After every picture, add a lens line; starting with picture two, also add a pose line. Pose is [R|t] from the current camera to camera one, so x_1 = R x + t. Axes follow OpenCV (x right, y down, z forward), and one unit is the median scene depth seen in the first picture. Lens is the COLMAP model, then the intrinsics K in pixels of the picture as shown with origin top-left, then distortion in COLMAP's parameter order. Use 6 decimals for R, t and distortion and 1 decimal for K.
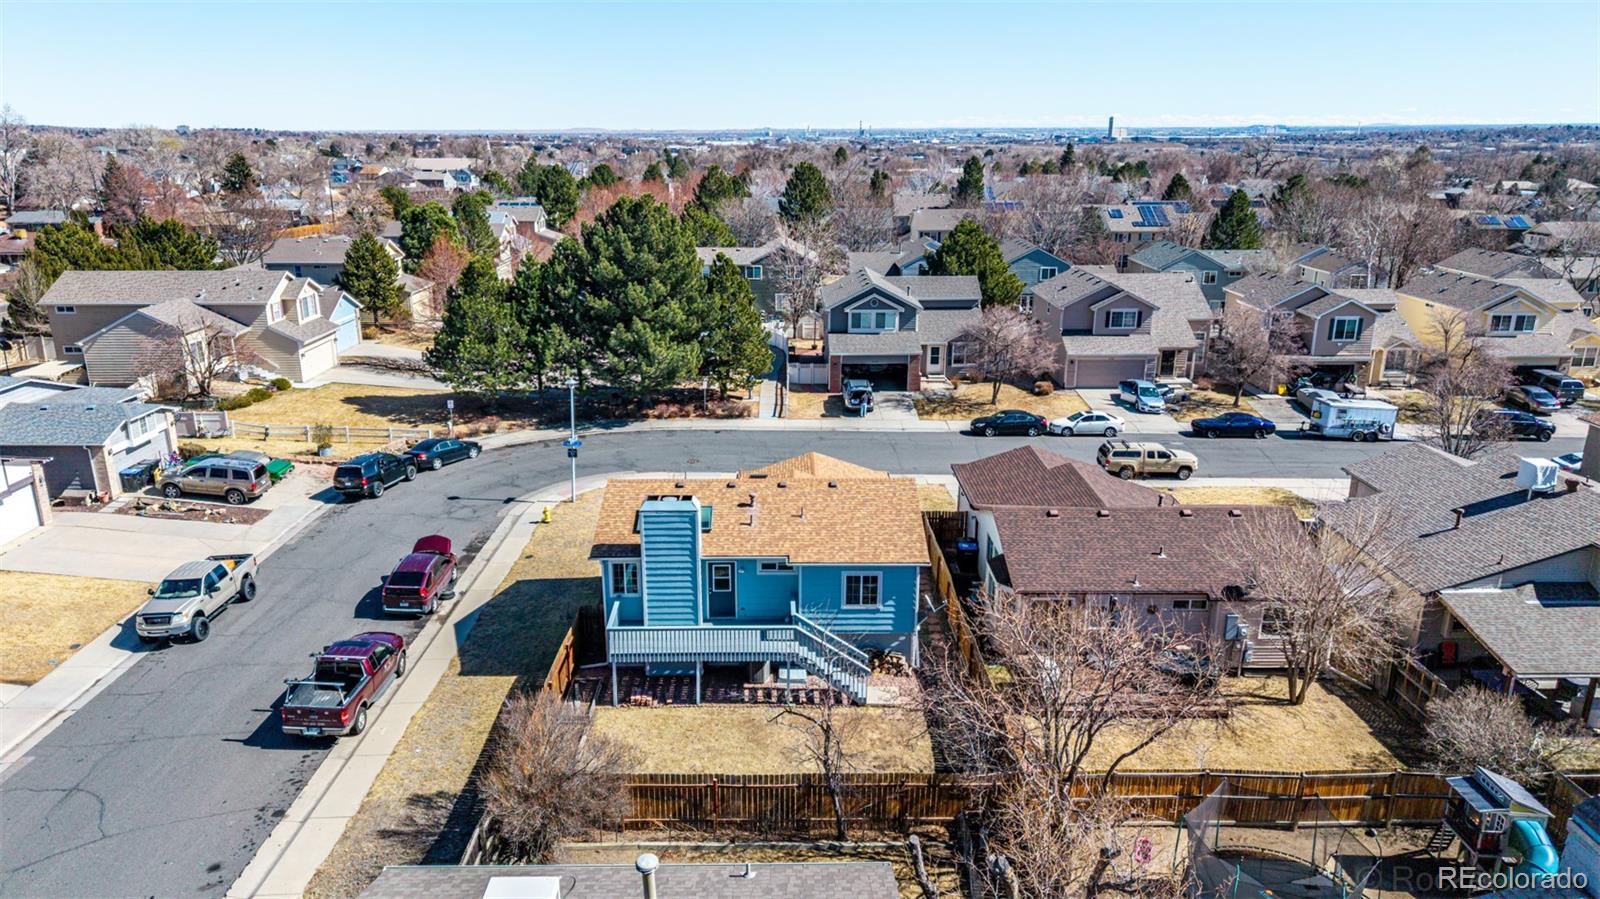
lens RADIAL K [[1064.4, 0, 780.8], [0, 1064.4, 455.3], [0, 0, 1]] dist [0.113898, -0.143443]
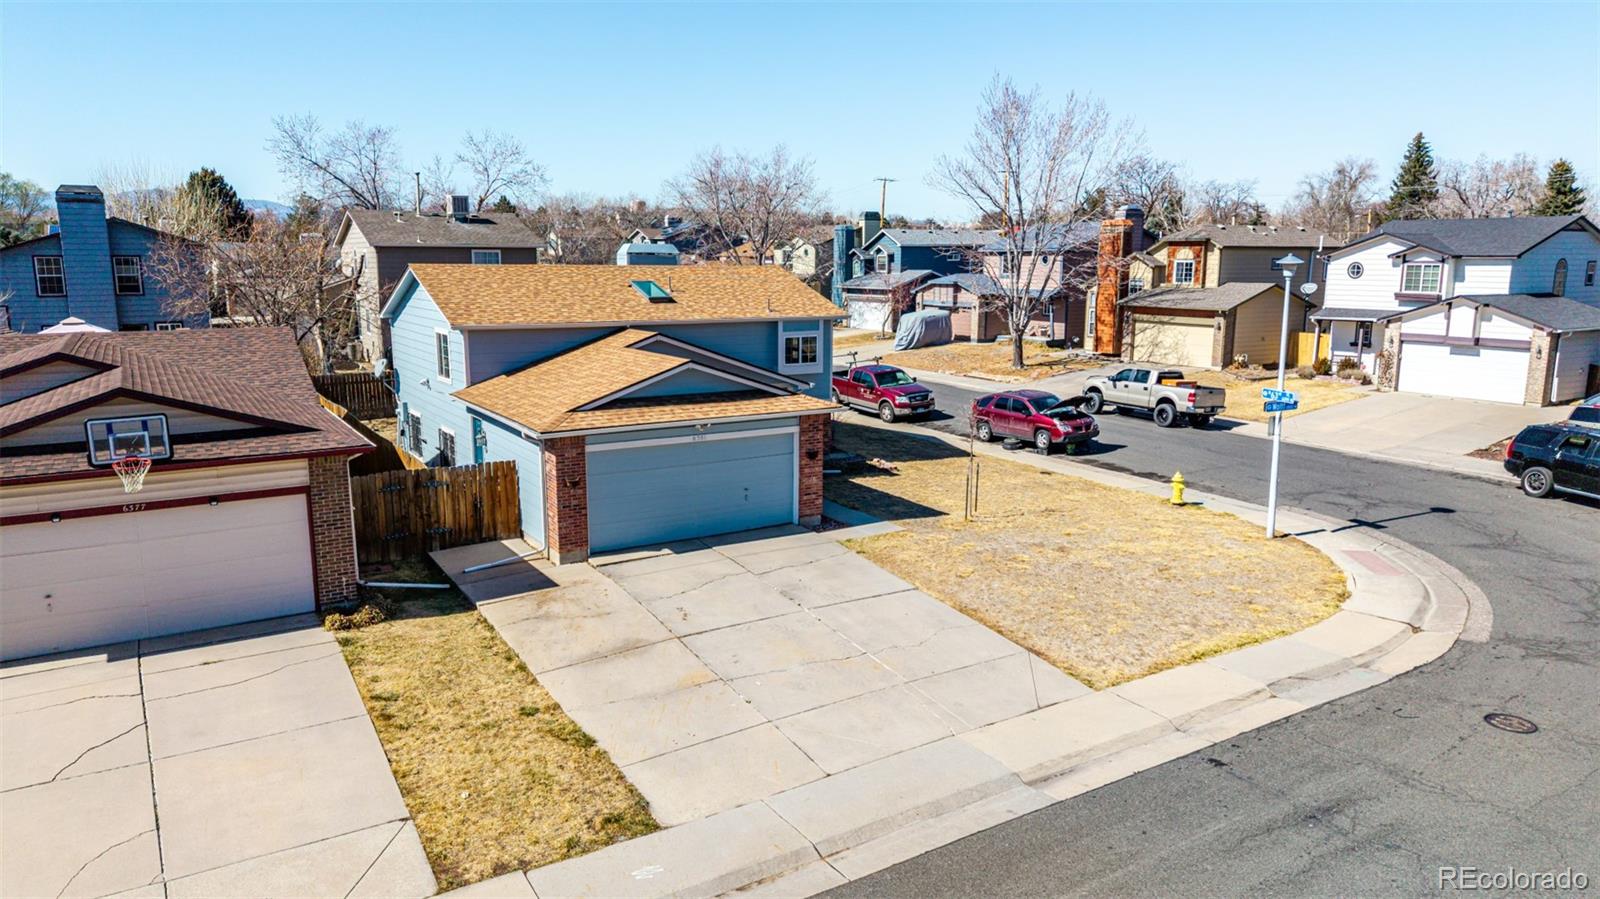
lens RADIAL K [[1069.4, 0, 791.0], [0, 1069.4, 450.0], [0, 0, 1]] dist [0.049601, -0.069929]
pose [[-0.853826, 0.095128, -0.511792, 0.166969], [-0.150379, 0.896170, 0.417451, -0.120778], [0.498364, 0.433393, -0.750869, 0.994193]]
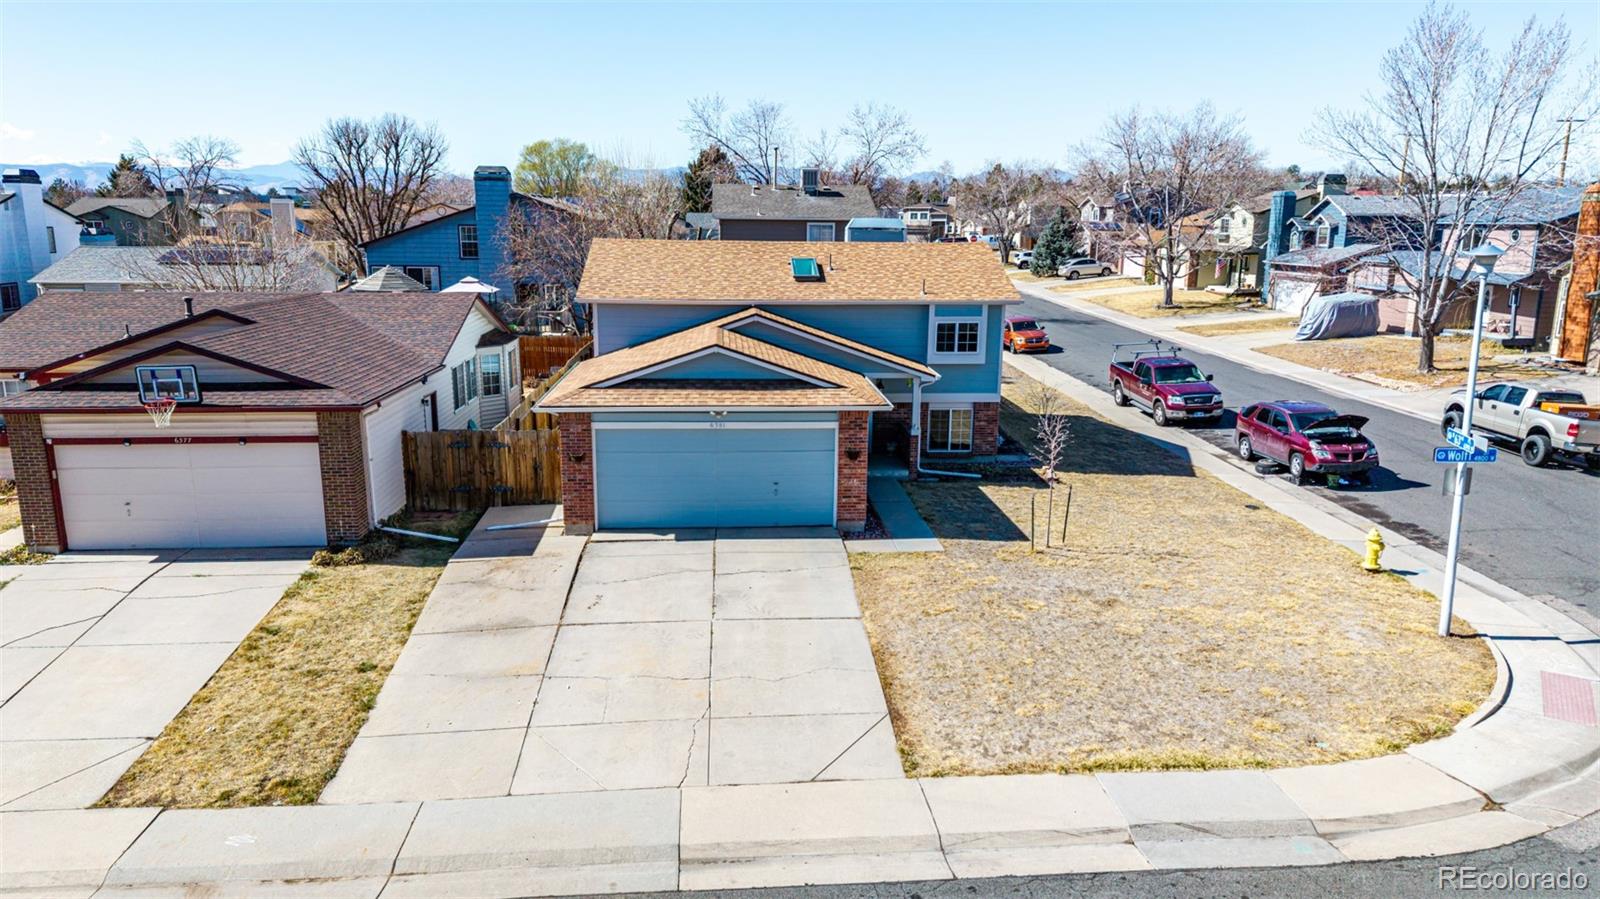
lens RADIAL K [[1069.4, 0, 791.0], [0, 1069.4, 450.0], [0, 0, 1]] dist [0.049601, -0.069929]
pose [[-0.998157, 0.009422, -0.059952, 0.018402], [-0.020922, 0.873889, 0.485676, -0.130789], [0.056967, 0.486035, -0.872081, 1.013334]]
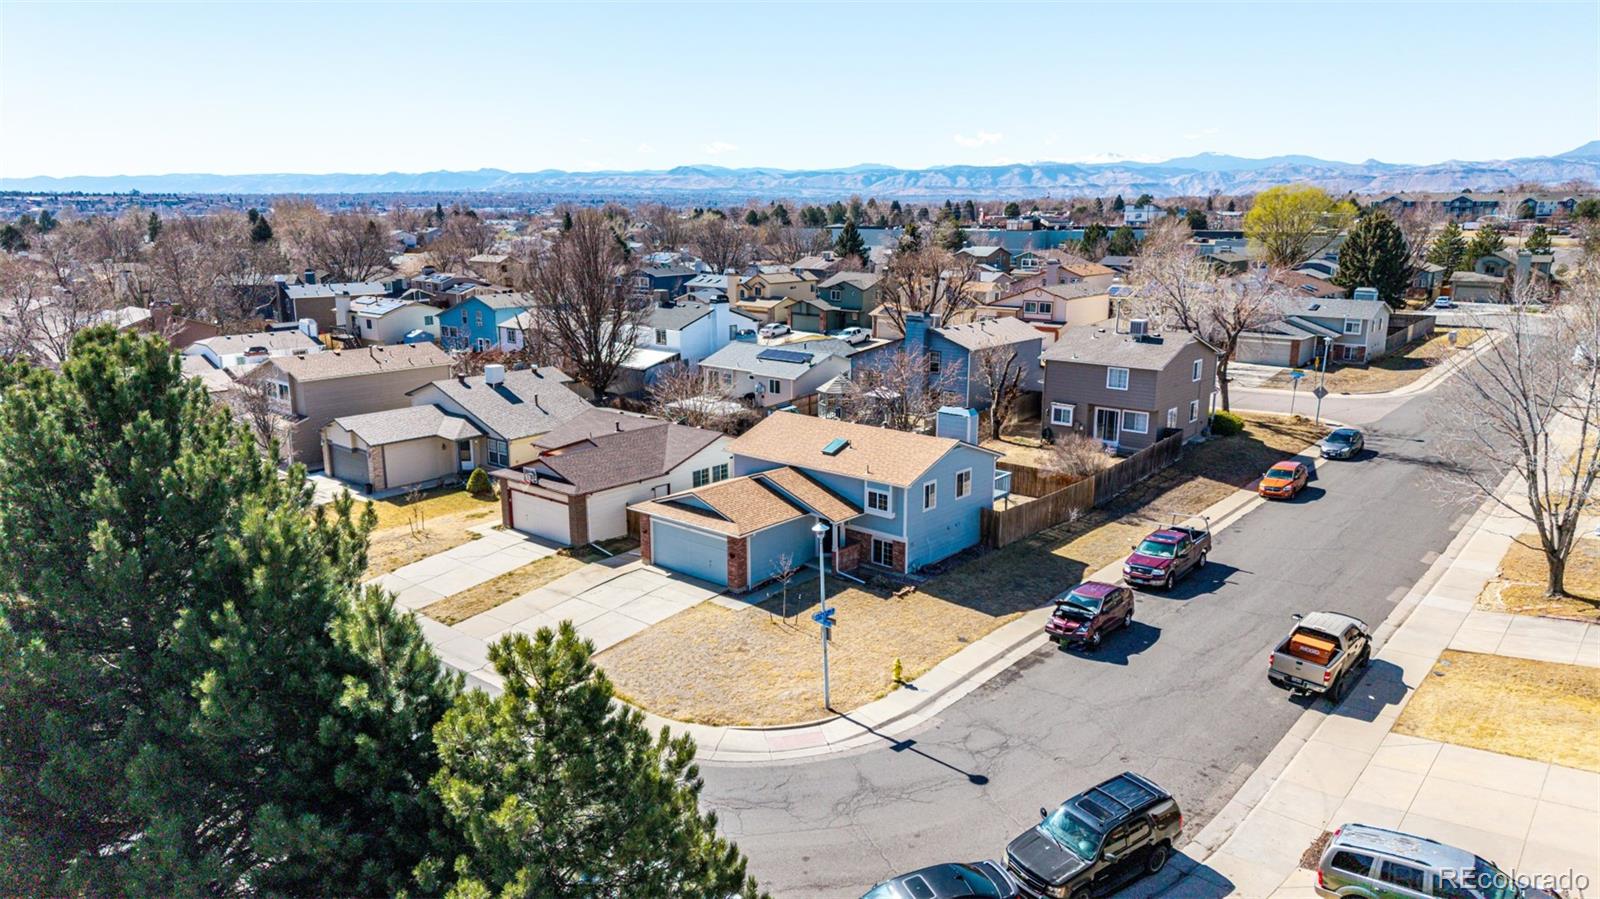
lens RADIAL K [[1065.1, 0, 800.0], [0, 1065.1, 449.5], [0, 0, 1]] dist [0.109040, -0.151396]
pose [[-0.758083, -0.141532, 0.636615, -0.469834], [0.194154, 0.882924, 0.427491, -0.310448], [-0.622587, 0.447675, -0.641851, 1.107017]]
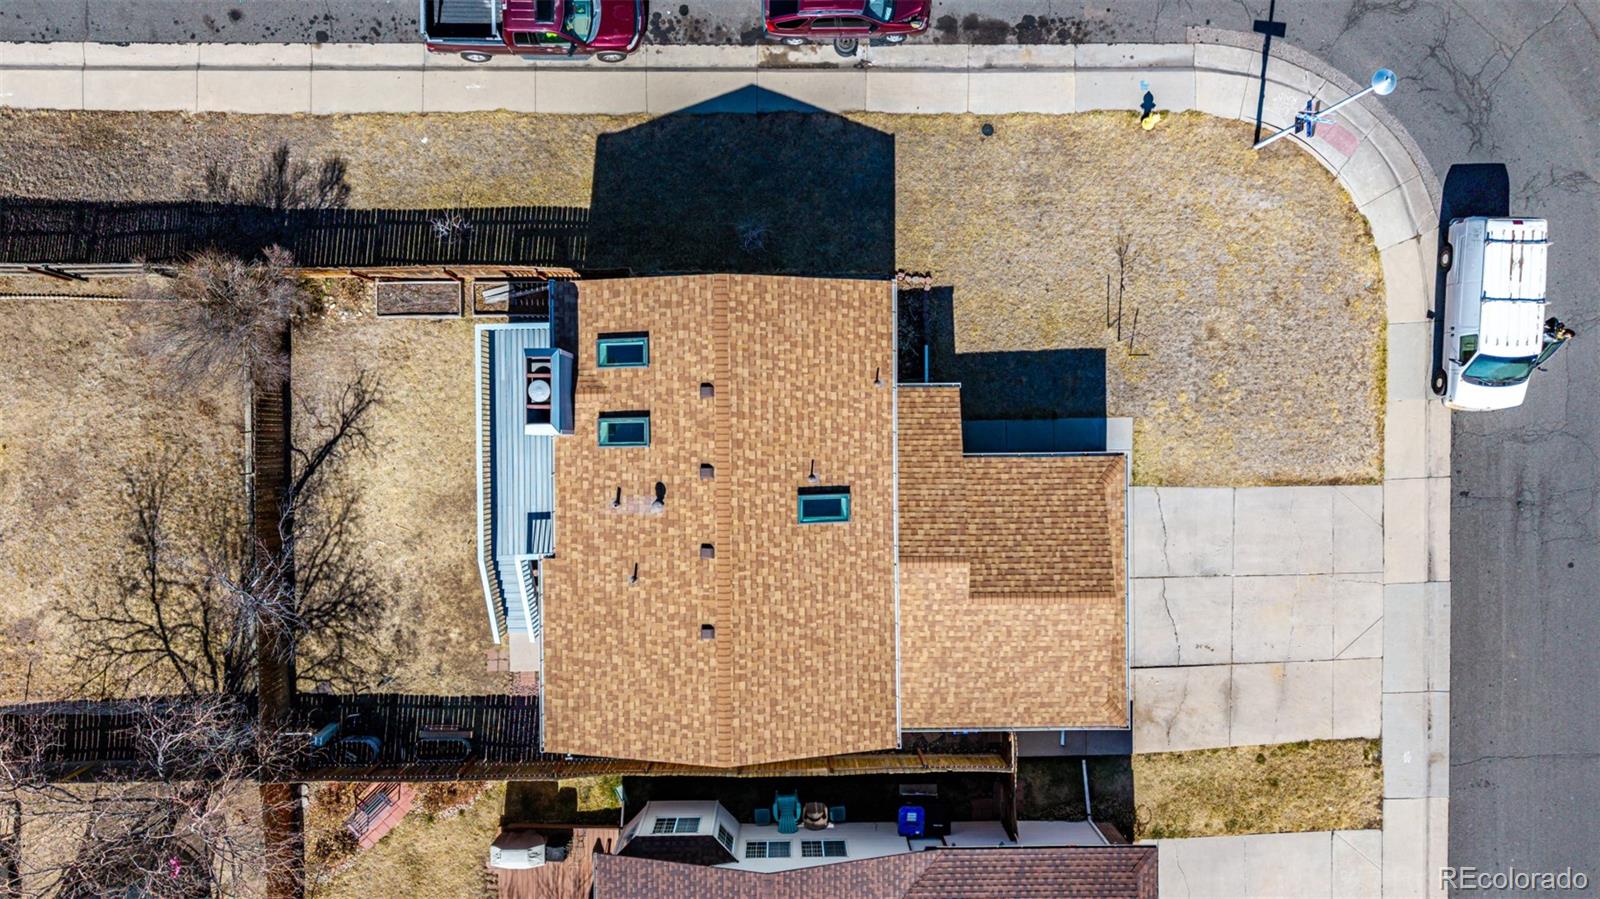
lens RADIAL K [[1096.2, 0, 792.1], [0, 1096.2, 452.5], [0, 0, 1]] dist [0.086481, -0.115744]
pose [[0.008896, 0.999698, 0.022915, -0.041818], [-0.307595, -0.019070, 0.951326, -0.351955], [0.951476, -0.015512, 0.307333, 0.481462]]
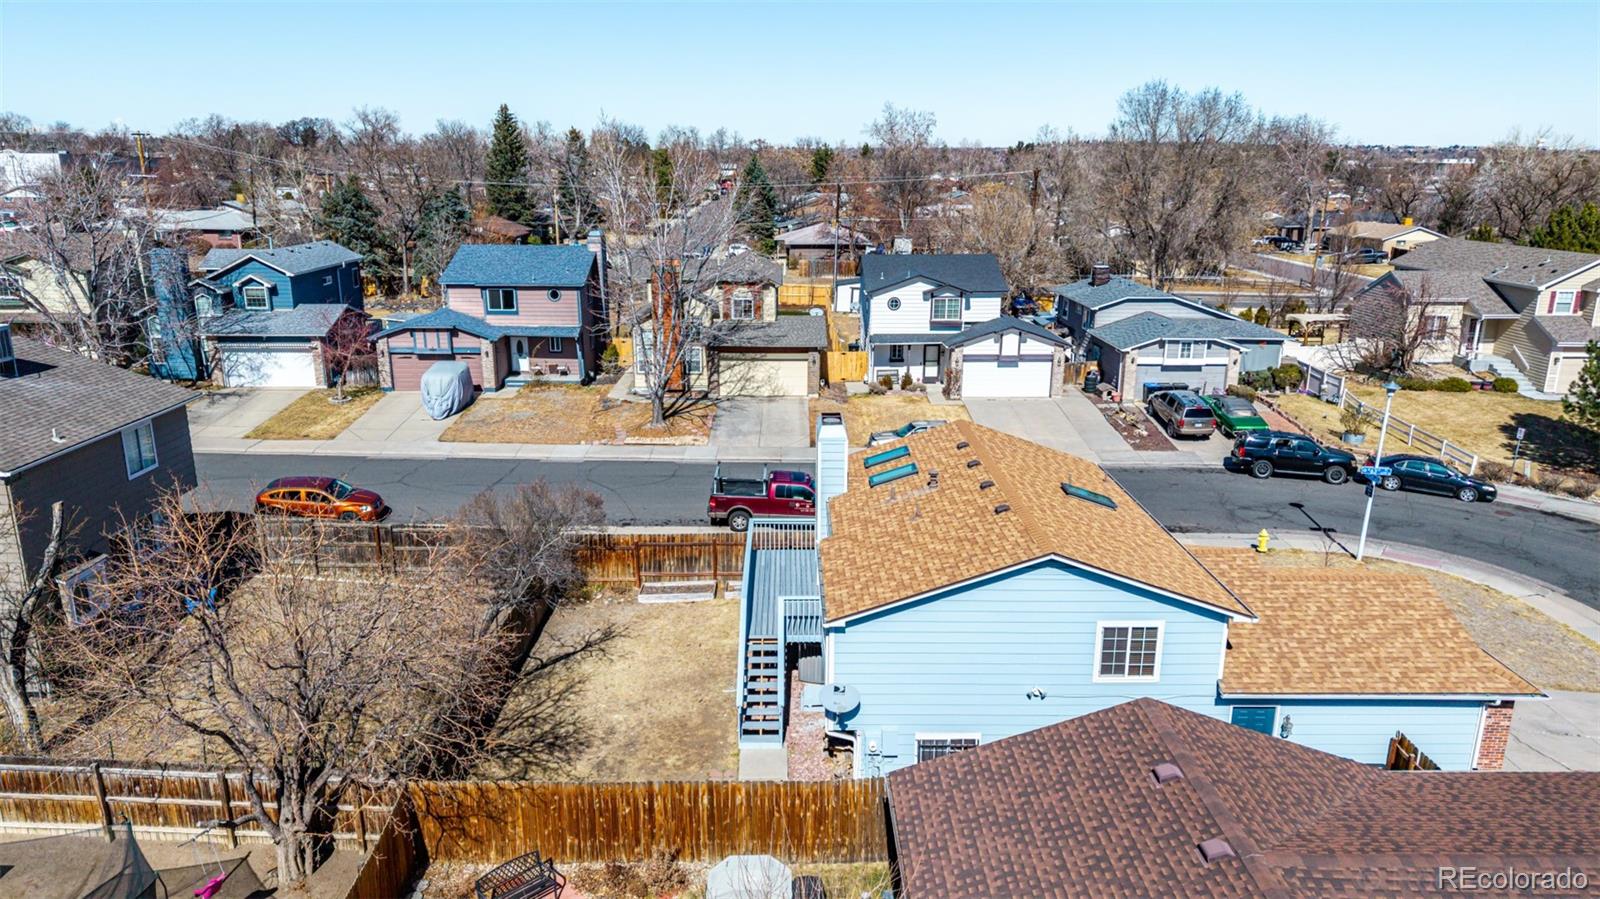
lens RADIAL K [[1058.9, 0, 800.0], [0, 1058.9, 449.5], [0, 0, 1]] dist [0.080920, -0.100185]
pose [[0.014043, 0.264093, -0.964395, 0.361317], [-0.296756, 0.922135, 0.248199, -0.070089], [0.954850, 0.282705, 0.091320, 0.467534]]
